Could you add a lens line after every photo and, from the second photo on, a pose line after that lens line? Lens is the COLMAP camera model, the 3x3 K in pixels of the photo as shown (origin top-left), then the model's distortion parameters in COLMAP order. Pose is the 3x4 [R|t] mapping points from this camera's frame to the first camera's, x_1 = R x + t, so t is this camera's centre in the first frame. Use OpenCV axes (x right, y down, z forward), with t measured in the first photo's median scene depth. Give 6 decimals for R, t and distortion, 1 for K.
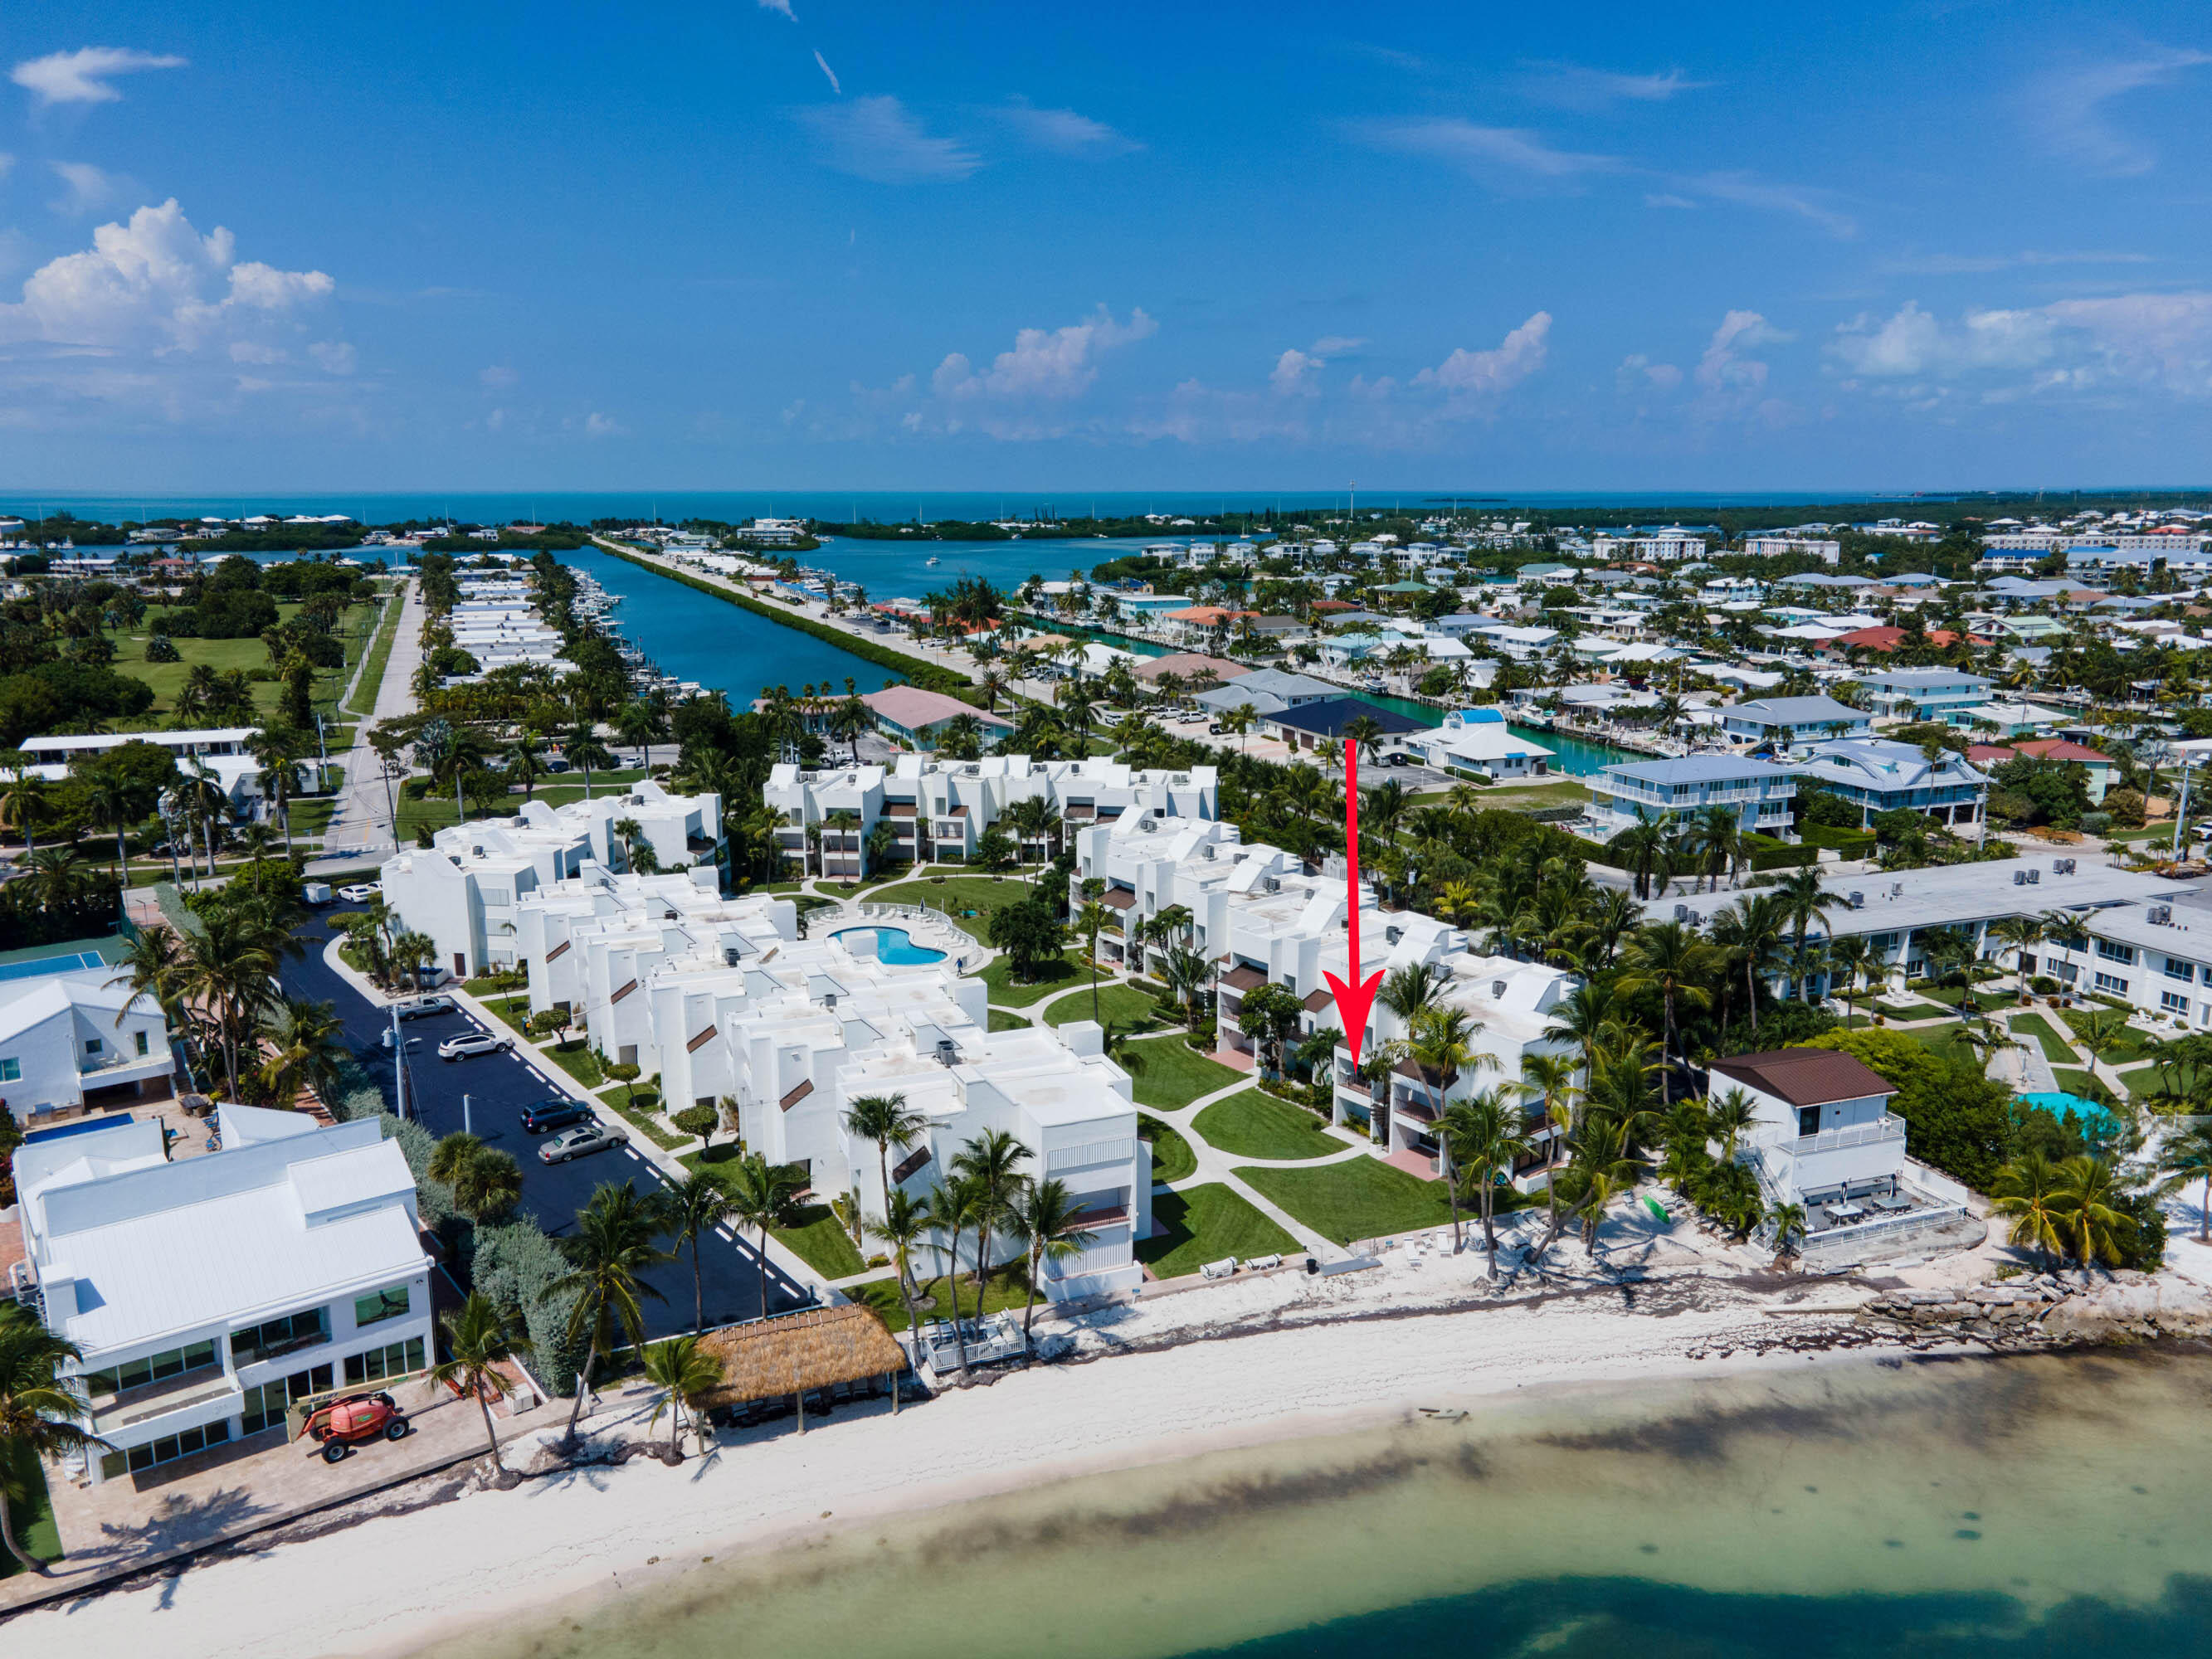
lens RADIAL K [[1619.8, 0, 1119.1], [0, 1619.8, 828.4], [0, 0, 1]] dist [0.009511, 0.053613]
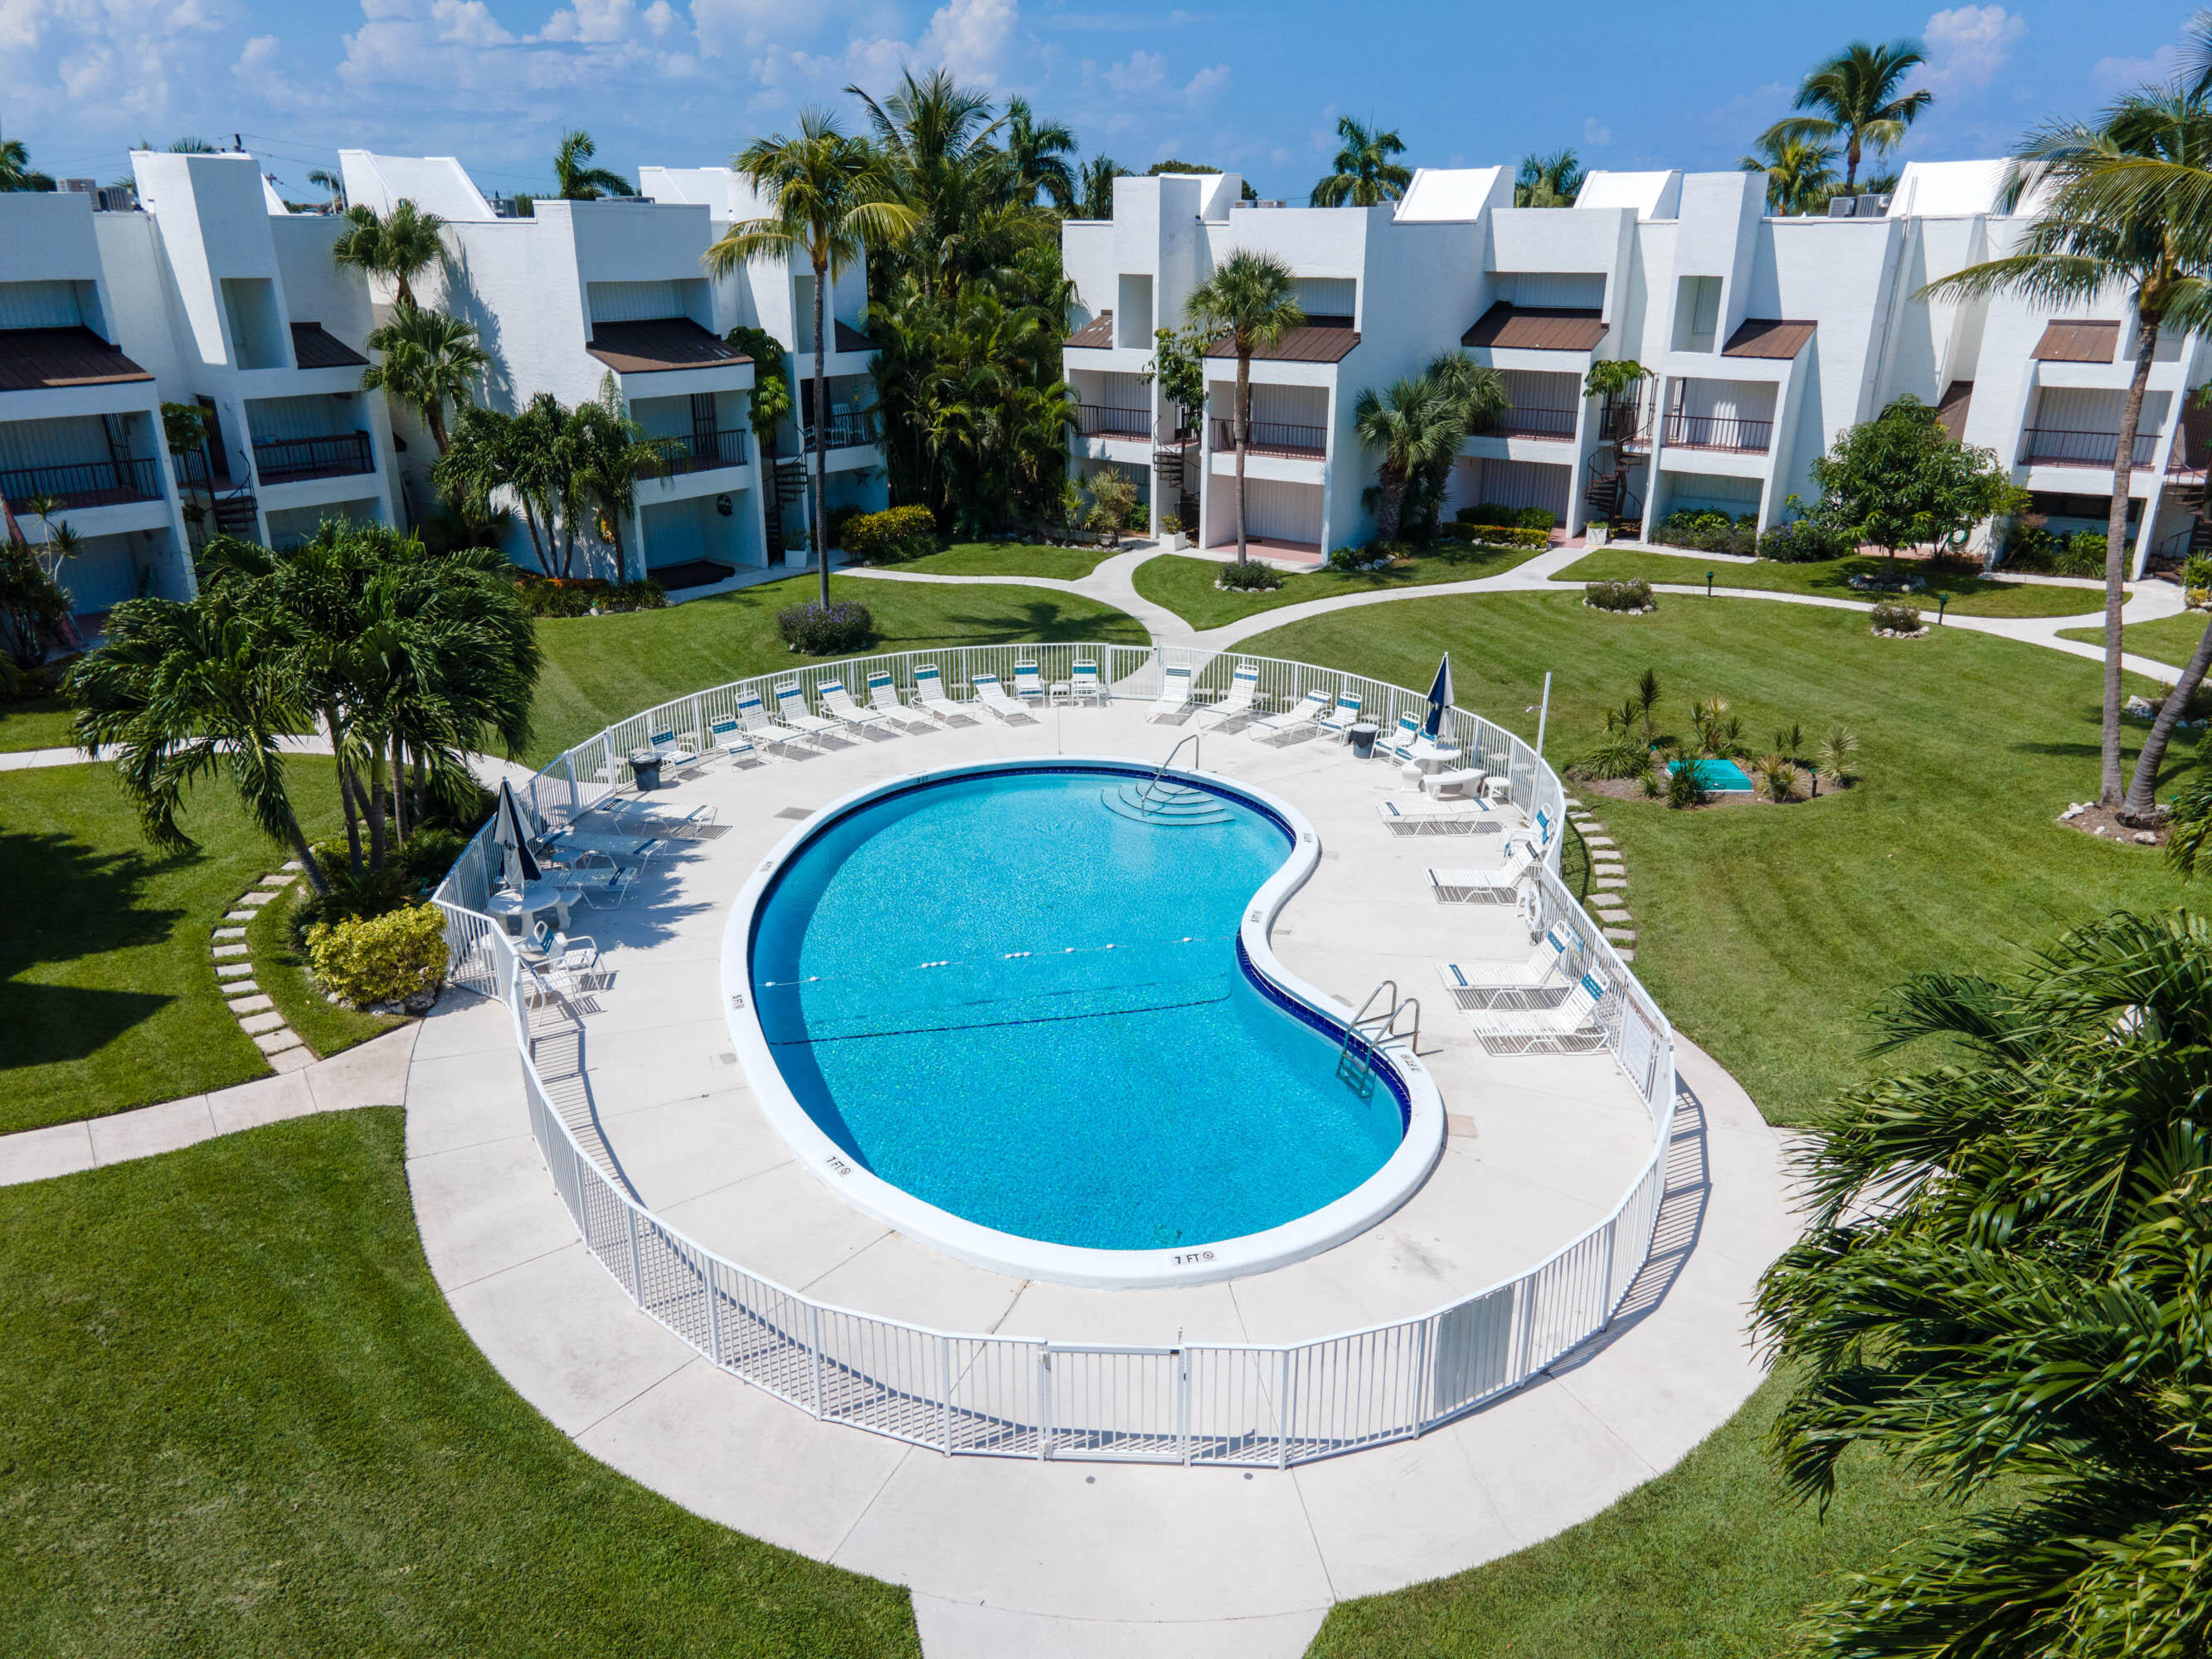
lens RADIAL K [[1620.1, 0, 1119.1], [0, 1620.1, 828.4], [0, 0, 1]] dist [0.009511, 0.053613]
pose [[0.874538, 0.172851, -0.453107, -0.059746], [-0.101835, 0.978947, 0.176896, 0.029315], [0.474145, -0.108560, 0.873729, 0.725068]]
